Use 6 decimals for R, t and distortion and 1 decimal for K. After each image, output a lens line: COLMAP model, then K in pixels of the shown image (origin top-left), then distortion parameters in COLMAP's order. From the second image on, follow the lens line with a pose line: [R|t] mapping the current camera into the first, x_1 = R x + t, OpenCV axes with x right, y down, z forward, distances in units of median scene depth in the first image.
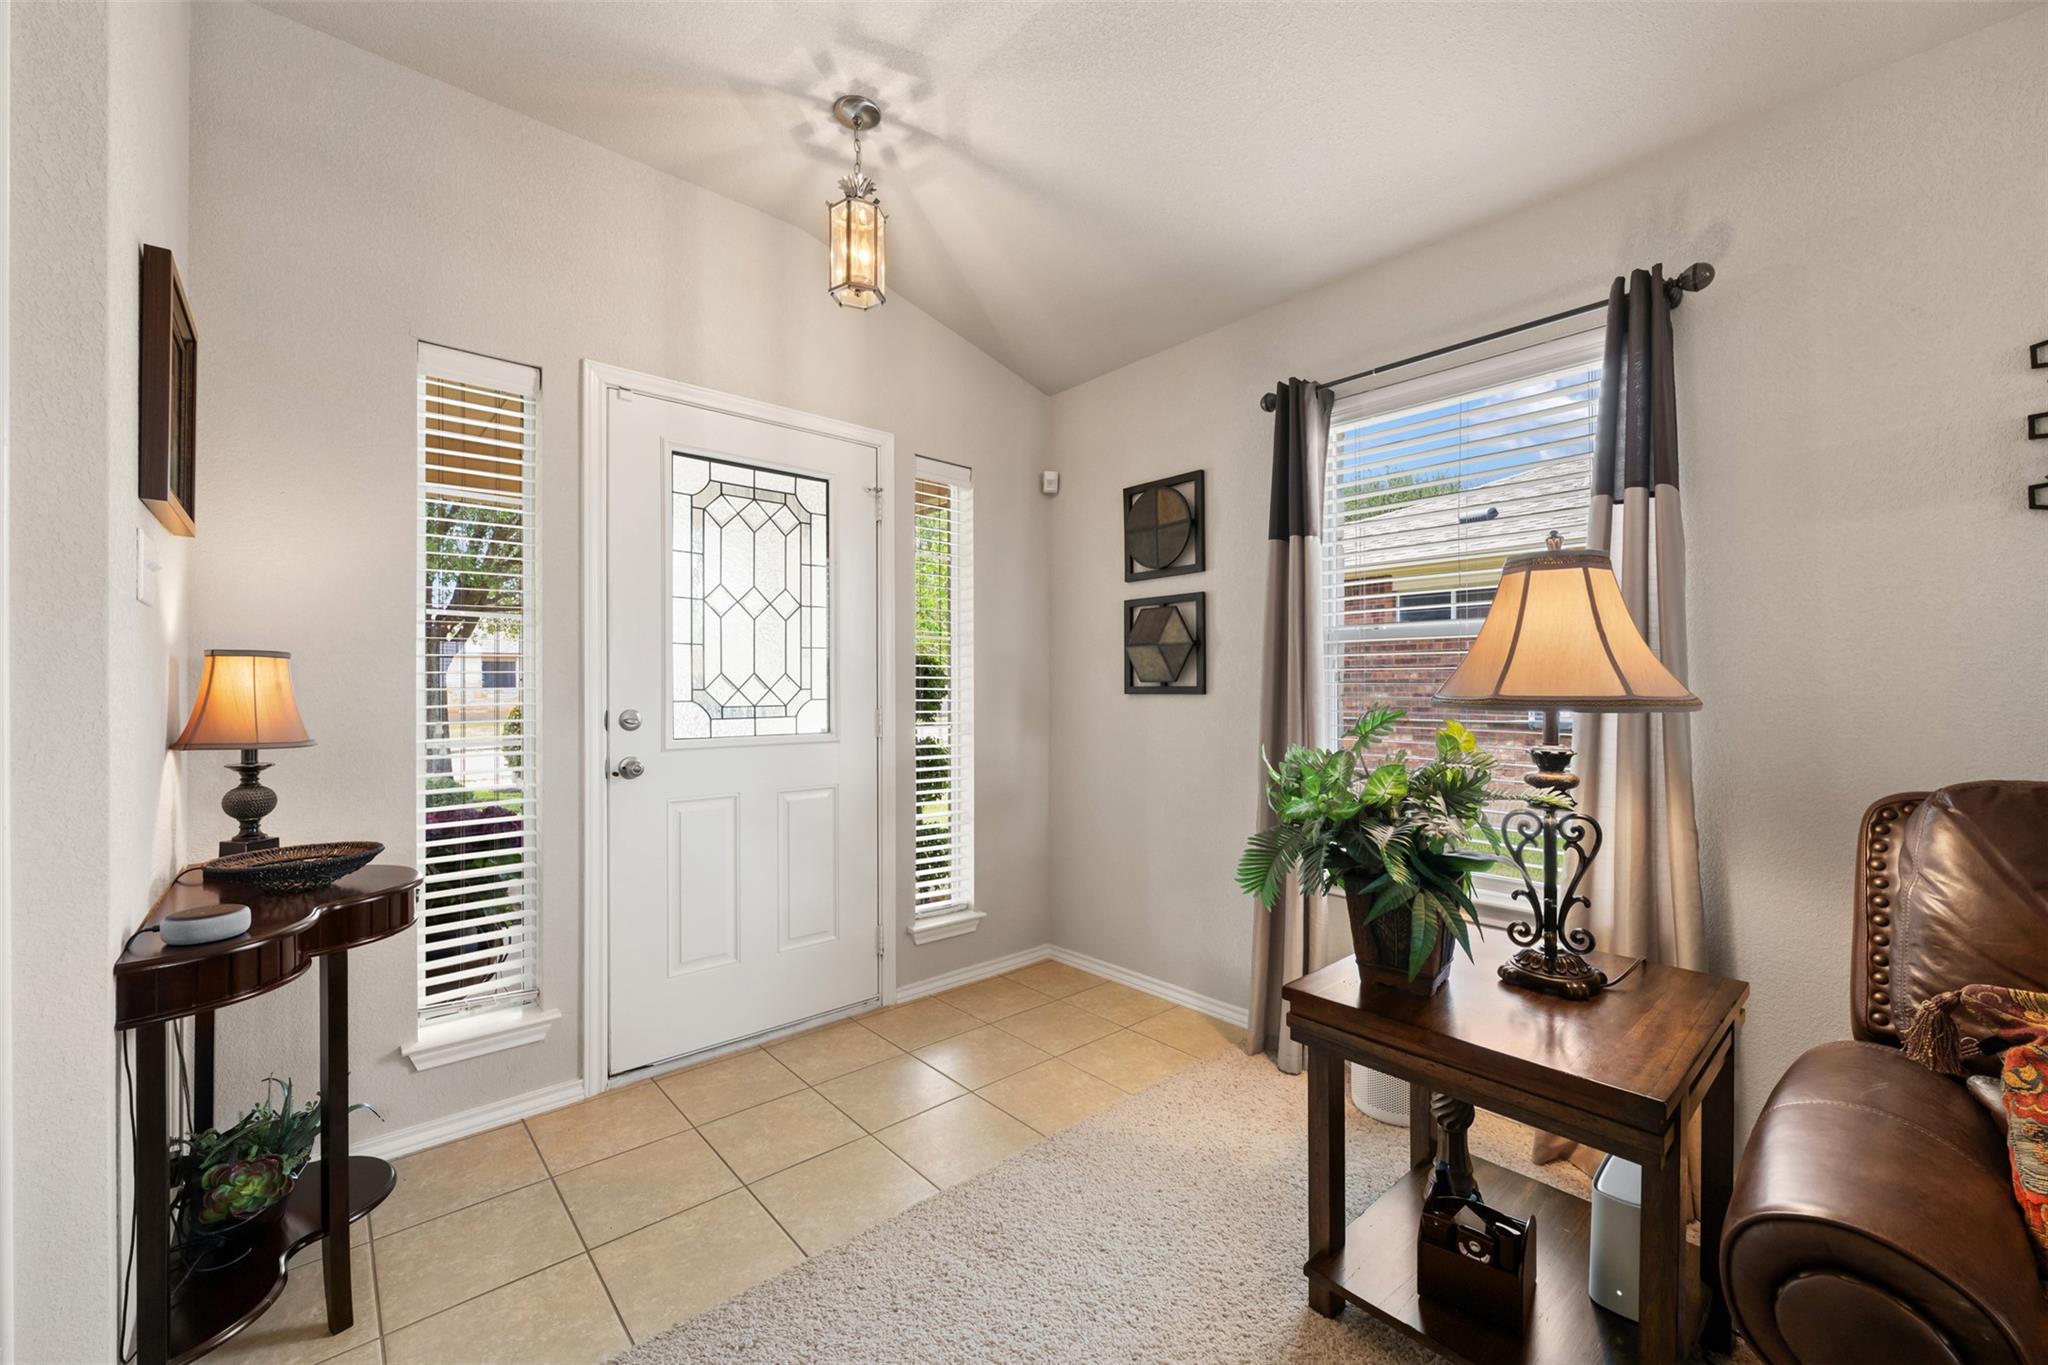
lens RADIAL K [[812.0, 0, 1024.5], [0, 812.0, 690.1], [0, 0, 1]] dist [-0.000705, 0.000297]
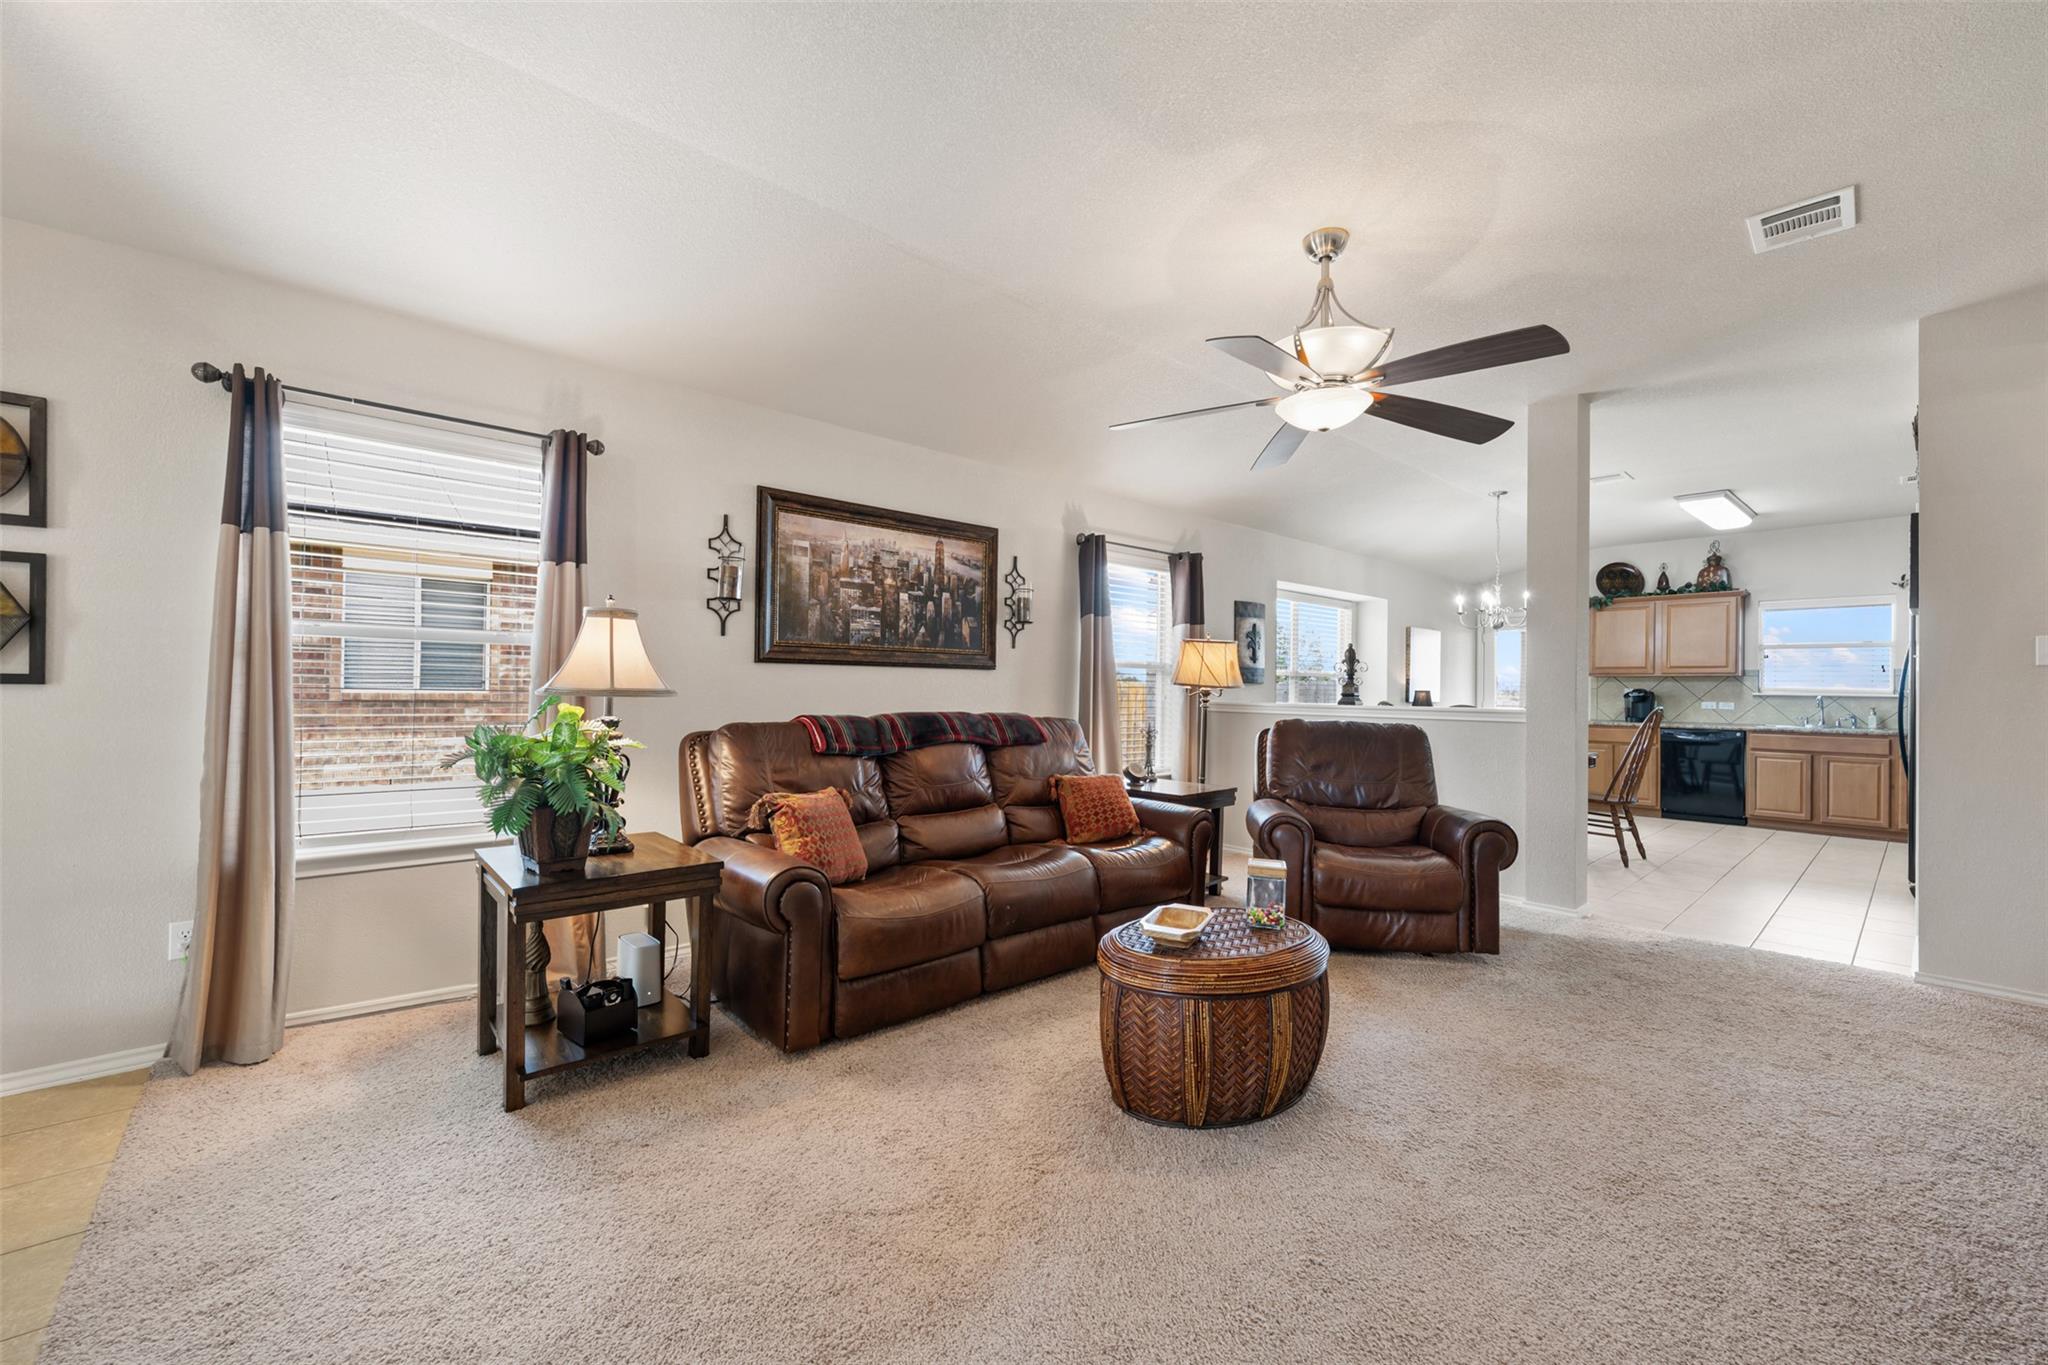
lens RADIAL K [[812.0, 0, 1025.9], [0, 812.0, 684.5], [0, 0, 1]] dist [-0.000705, 0.000297]
pose [[-0.001340, 0.010657, 0.999942, -0.640242], [-0.010411, 0.999889, -0.010670, 0.004680], [-0.999945, -0.010425, -0.001229, 0.055641]]
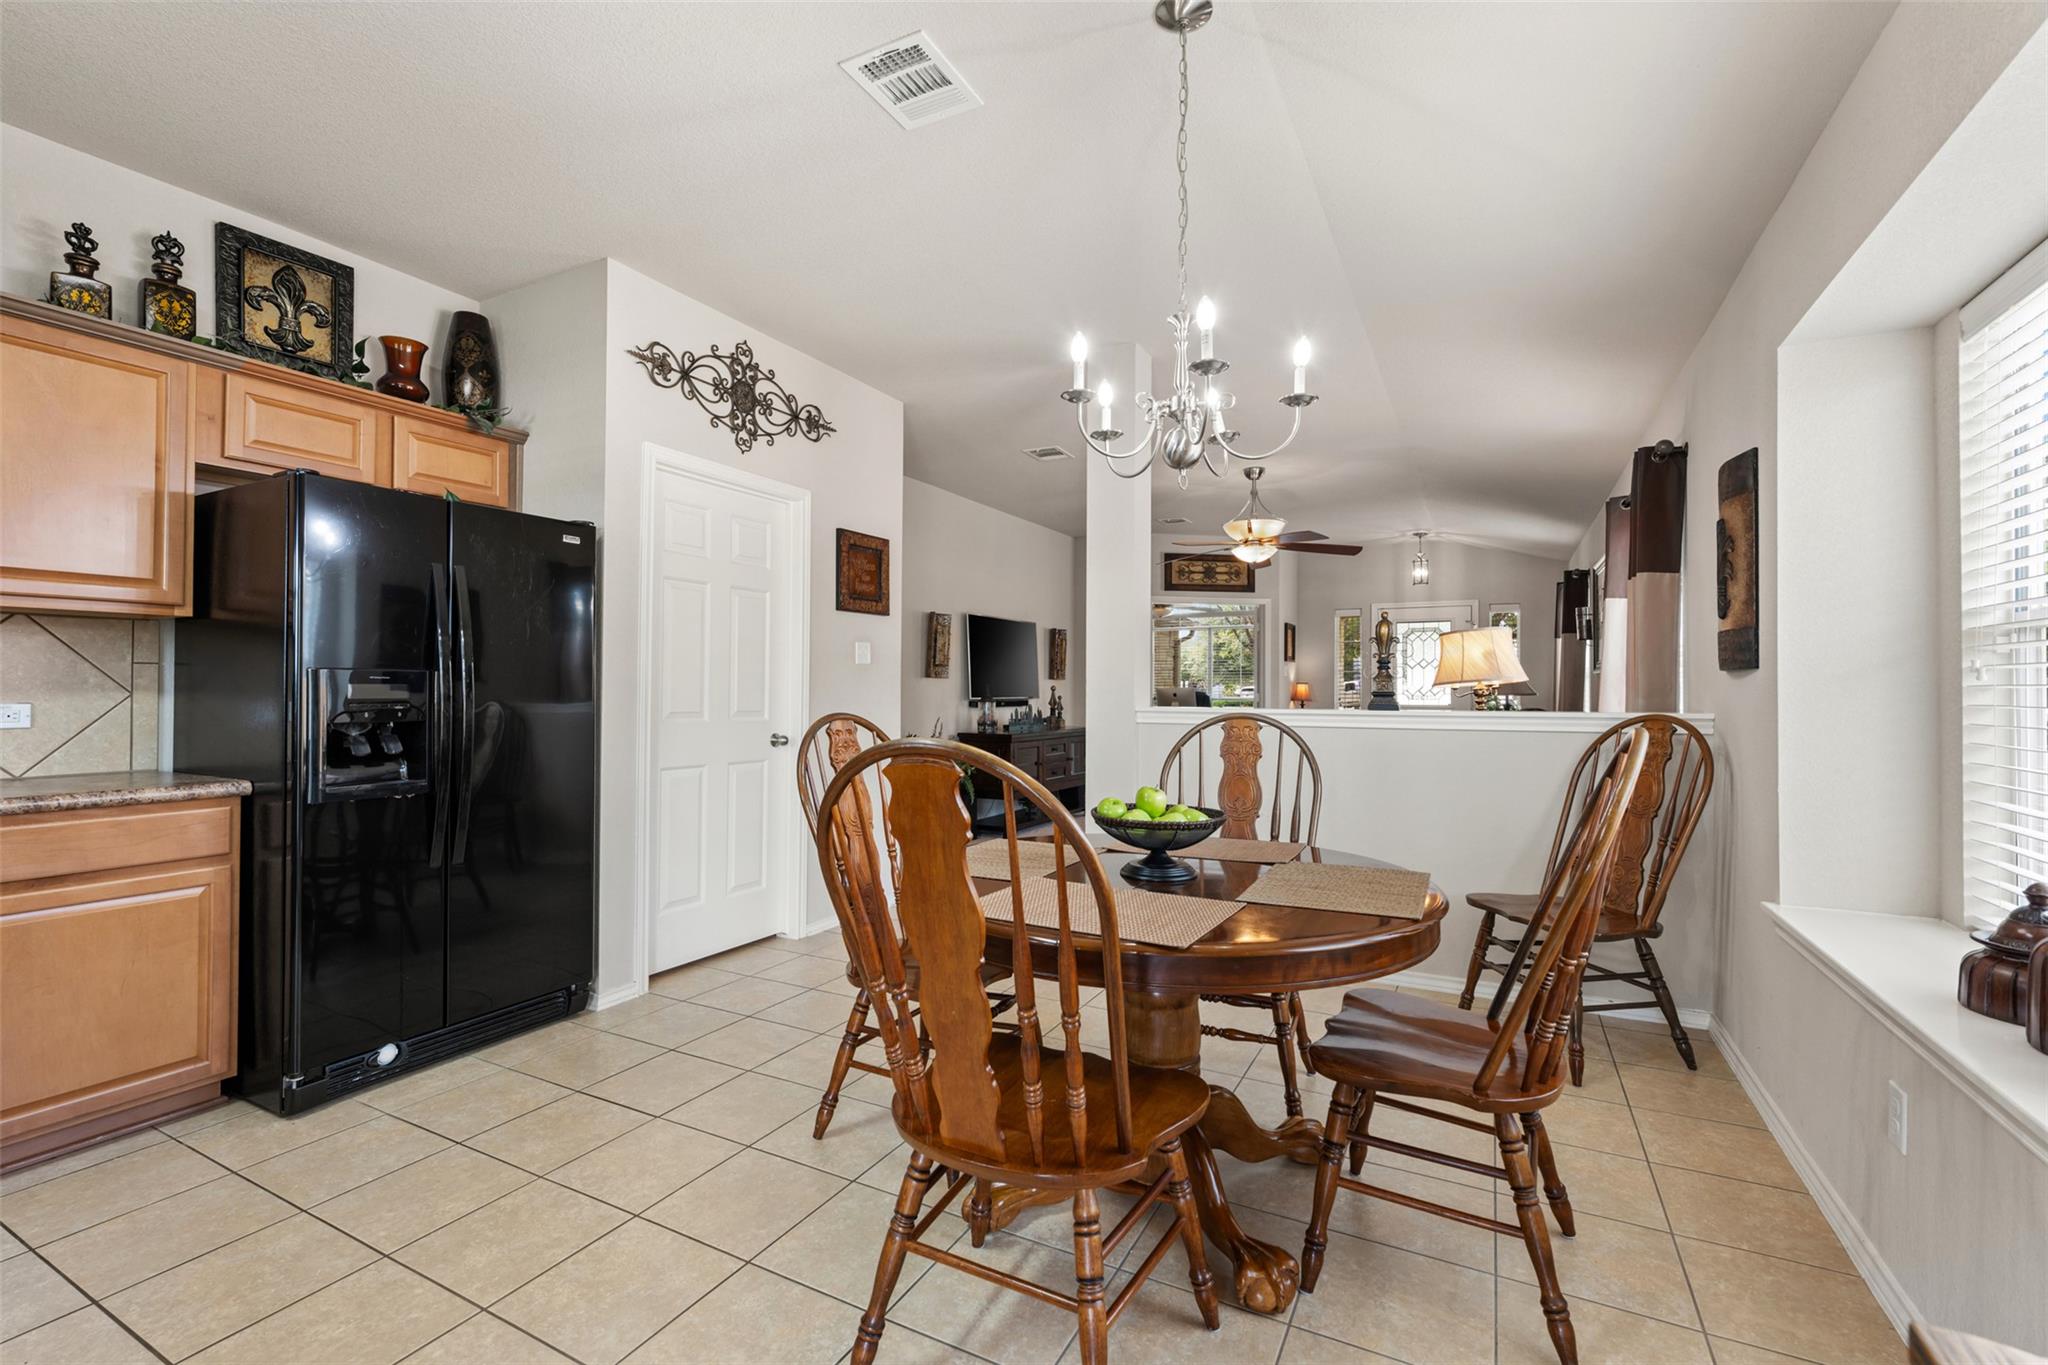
lens RADIAL K [[882.5, 0, 1013.7], [0, 882.5, 680.1], [0, 0, 1]] dist [-0.000760, 0.000957]
pose [[0.332750, -0.003445, -0.943009, 2.516133], [-0.006628, 0.999960, -0.005992, -0.010077], [0.942992, 0.008244, 0.332714, -1.763715]]
